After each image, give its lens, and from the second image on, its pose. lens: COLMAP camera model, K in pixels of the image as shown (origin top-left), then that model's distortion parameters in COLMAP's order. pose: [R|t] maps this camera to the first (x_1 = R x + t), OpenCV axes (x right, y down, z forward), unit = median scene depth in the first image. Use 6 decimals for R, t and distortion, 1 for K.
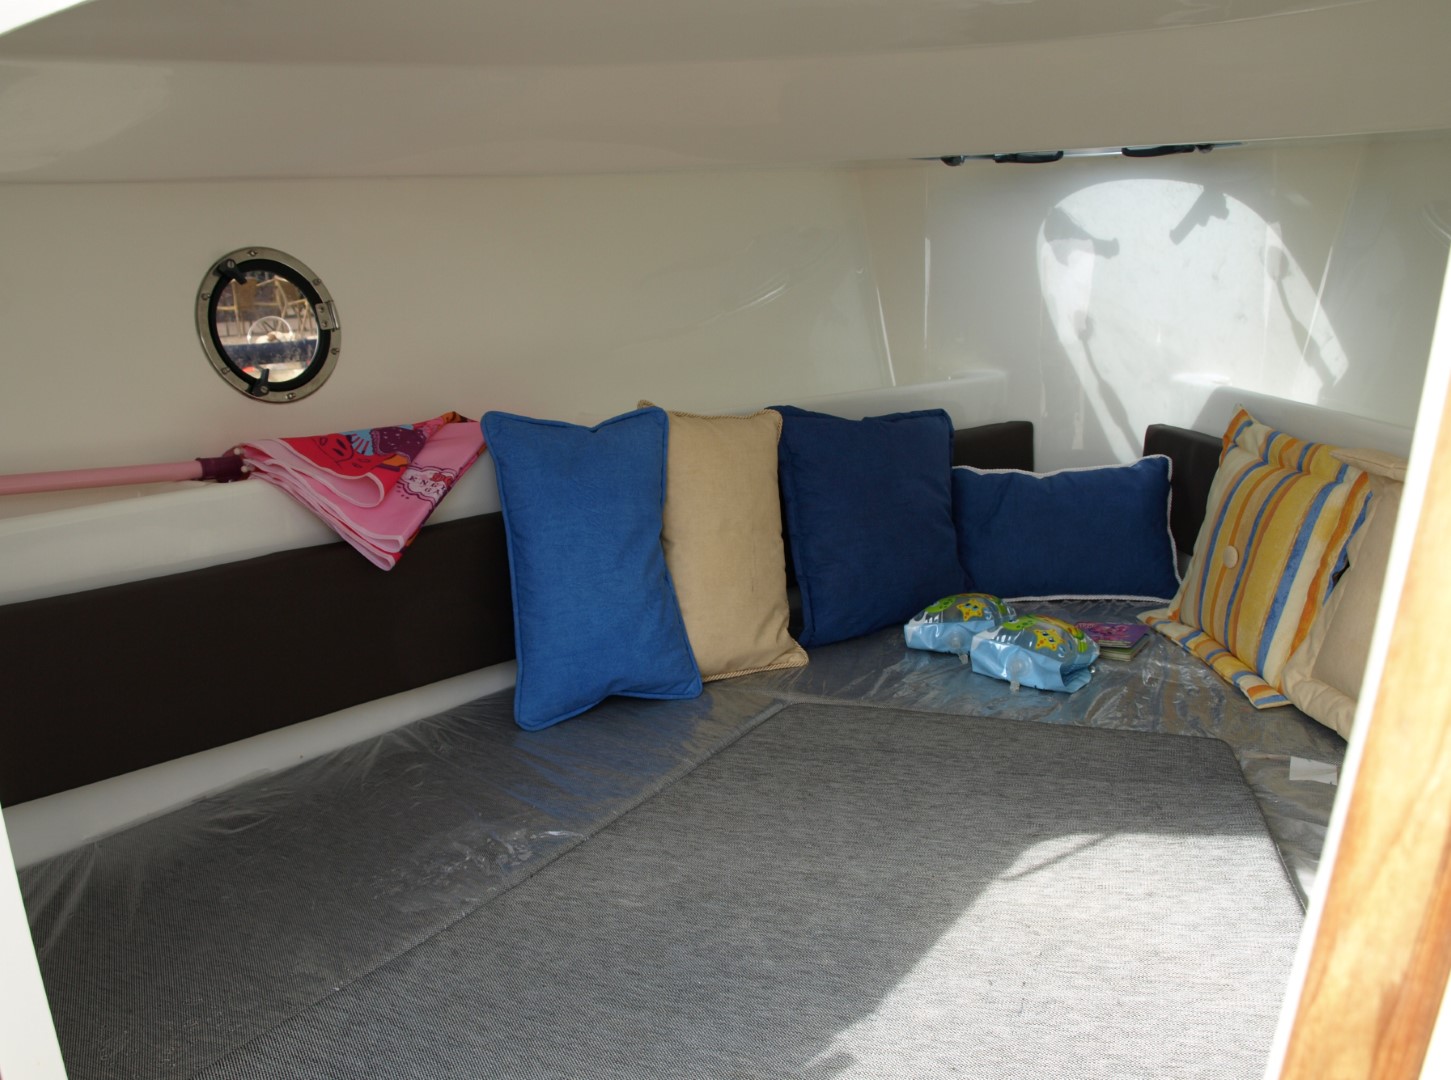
lens RADIAL K [[1173.5, 0, 728.1], [0, 1173.5, 546.7], [0, 0, 1]] dist [-0.089145, 0.041664]
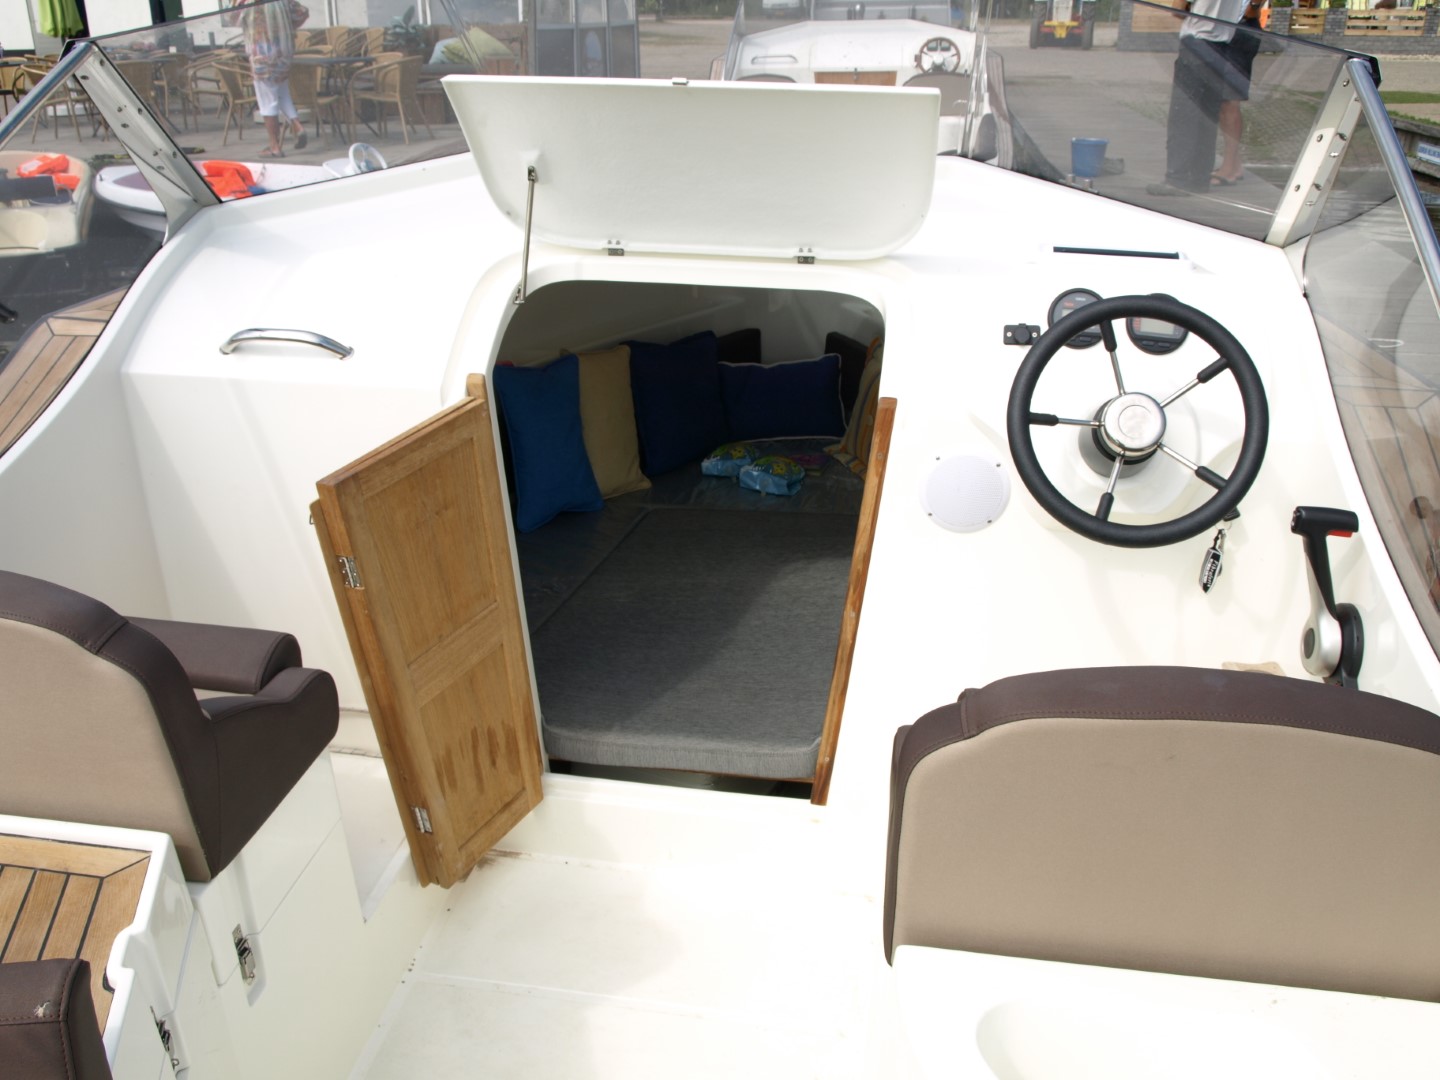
lens RADIAL K [[1142.6, 0, 719.1], [0, 1142.6, 540.1], [0, 0, 1]] dist [-0.006278, -0.000093]
pose [[0.967498, -0.069962, 0.243007, -0.281303], [0.026755, 0.983893, 0.176742, -0.136391], [-0.251459, -0.164496, 0.953787, -0.774602]]
